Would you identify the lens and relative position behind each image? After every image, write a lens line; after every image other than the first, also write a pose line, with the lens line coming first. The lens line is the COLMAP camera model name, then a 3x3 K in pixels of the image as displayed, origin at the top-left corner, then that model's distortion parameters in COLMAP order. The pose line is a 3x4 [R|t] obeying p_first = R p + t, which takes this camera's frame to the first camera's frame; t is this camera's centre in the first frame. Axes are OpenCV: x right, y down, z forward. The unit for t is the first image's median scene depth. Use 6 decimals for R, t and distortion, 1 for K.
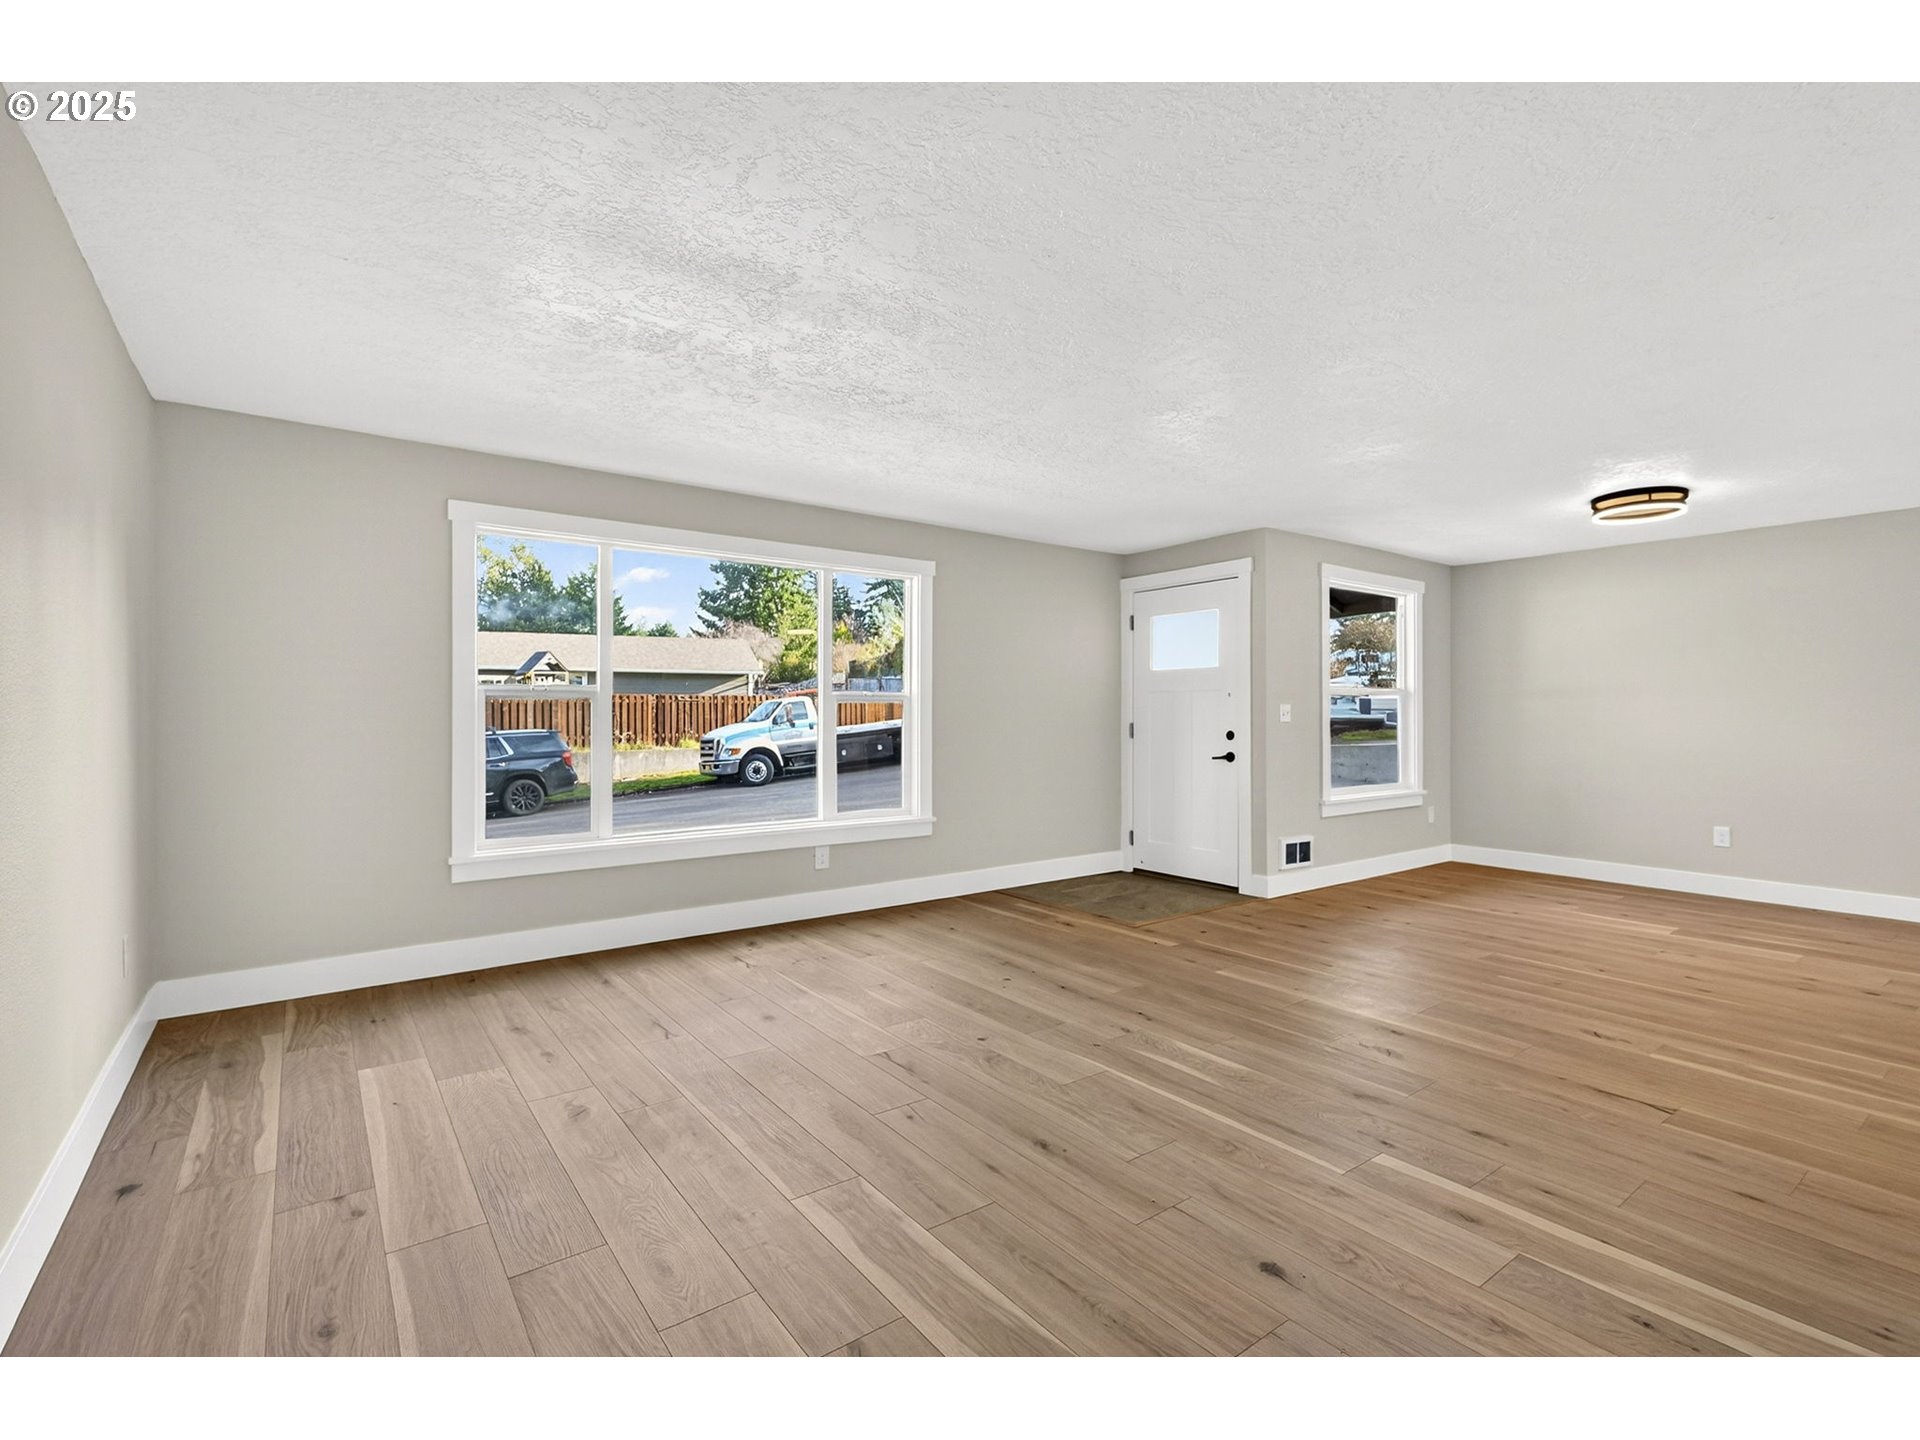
lens RADIAL K [[905.8, 0, 950.9], [0, 905.8, 723.8], [0, 0, 1]] dist [0.002382, -0.000217]
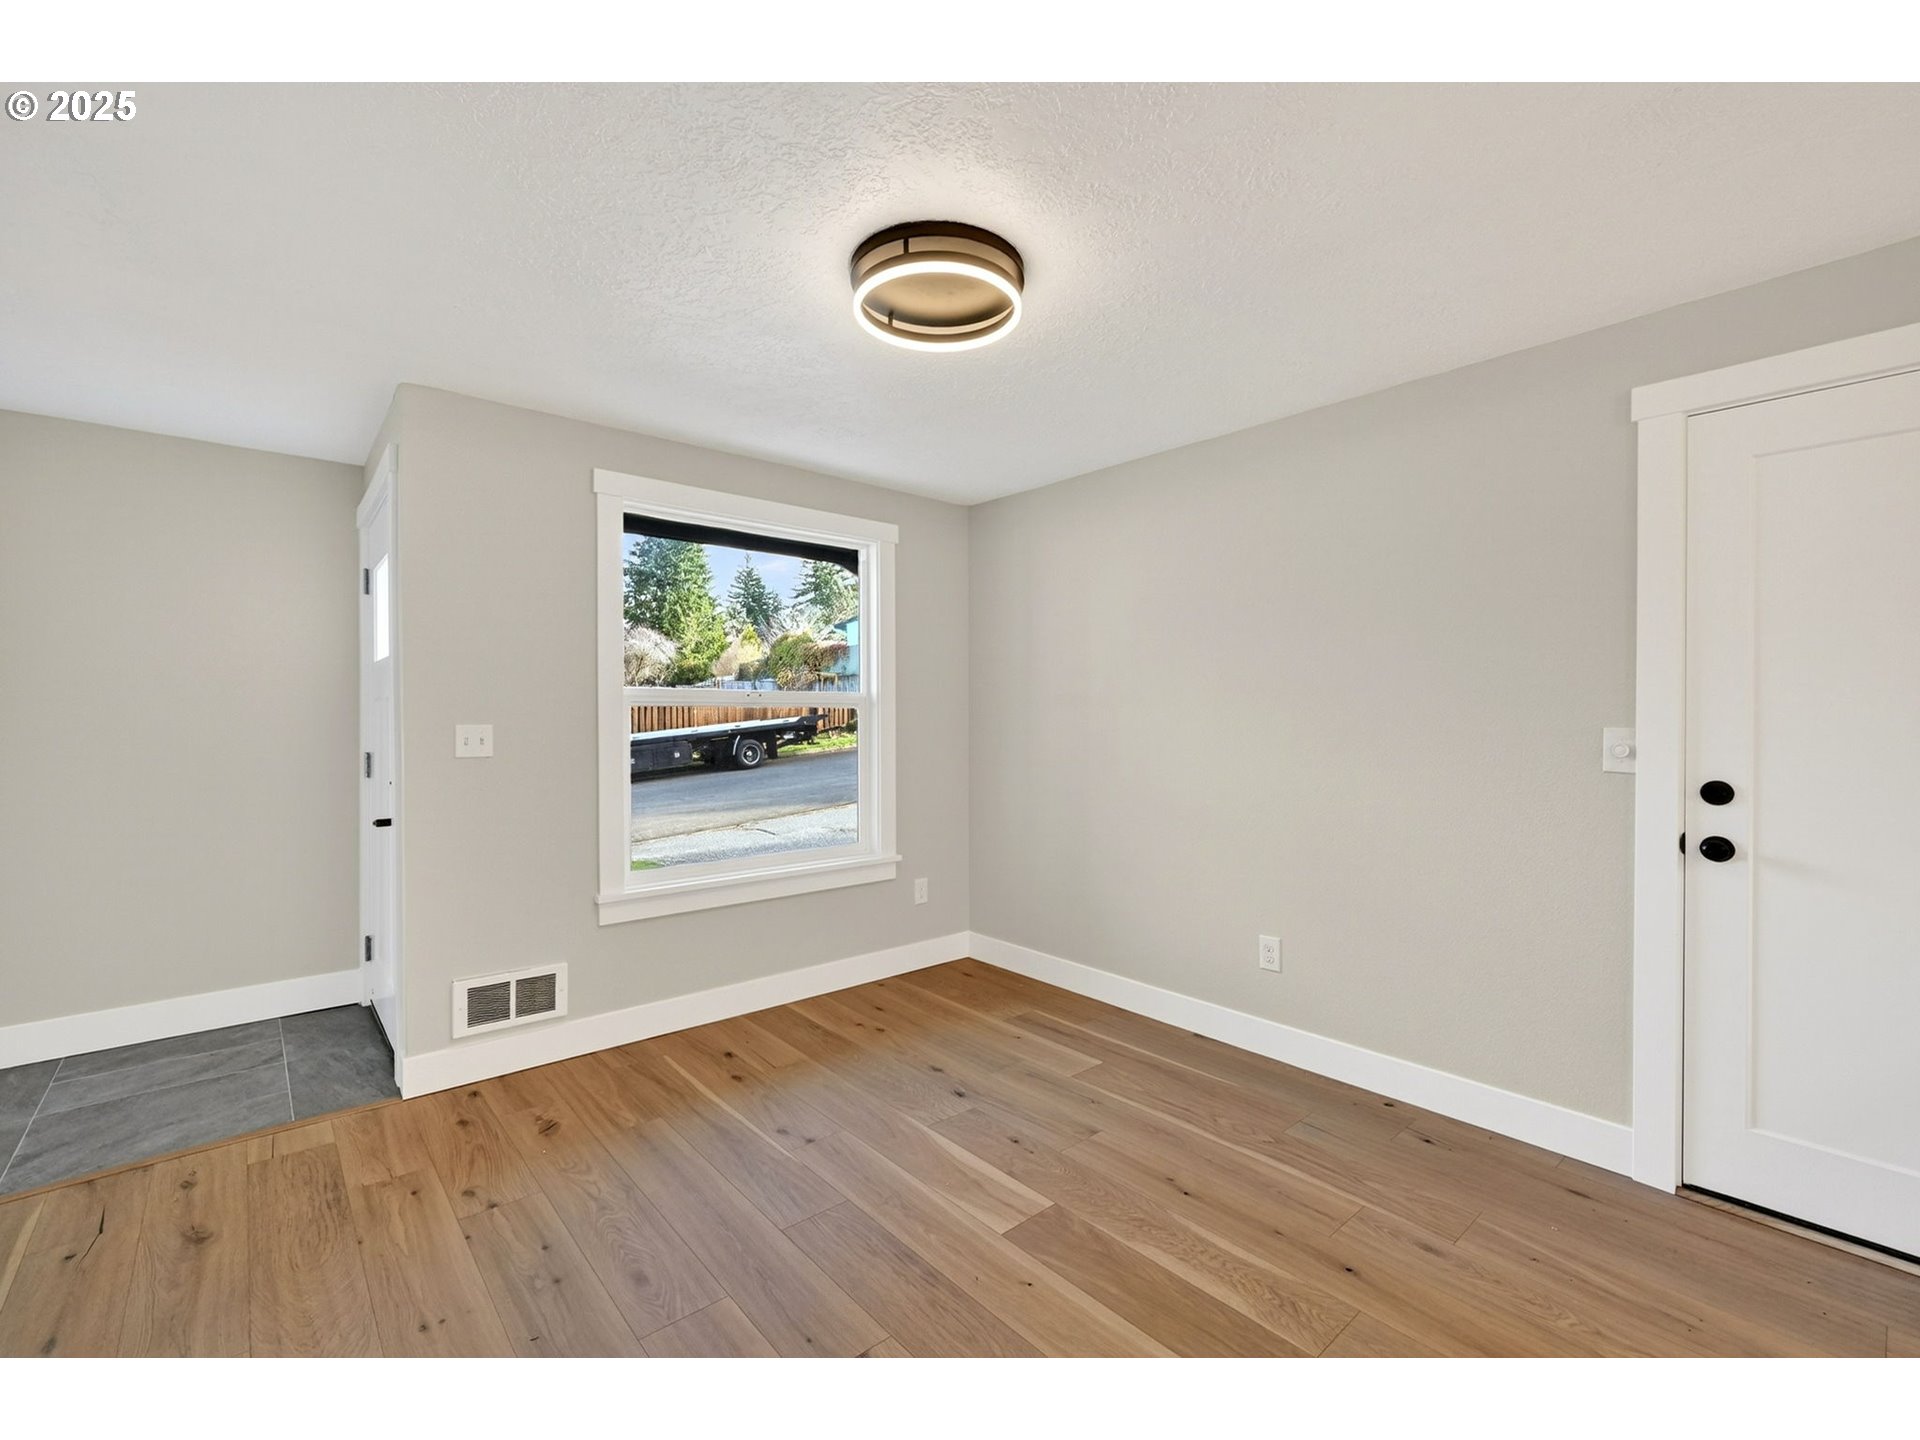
lens RADIAL K [[829.0, 0, 982.0], [0, 829.0, 730.1], [0, 0, 1]] dist [0.000075, -0.000266]
pose [[0.997124, -0.003469, 0.075713, 0.625536], [0.002824, 0.999959, 0.008624, -0.021399], [-0.075739, -0.008385, 0.997092, 0.489320]]
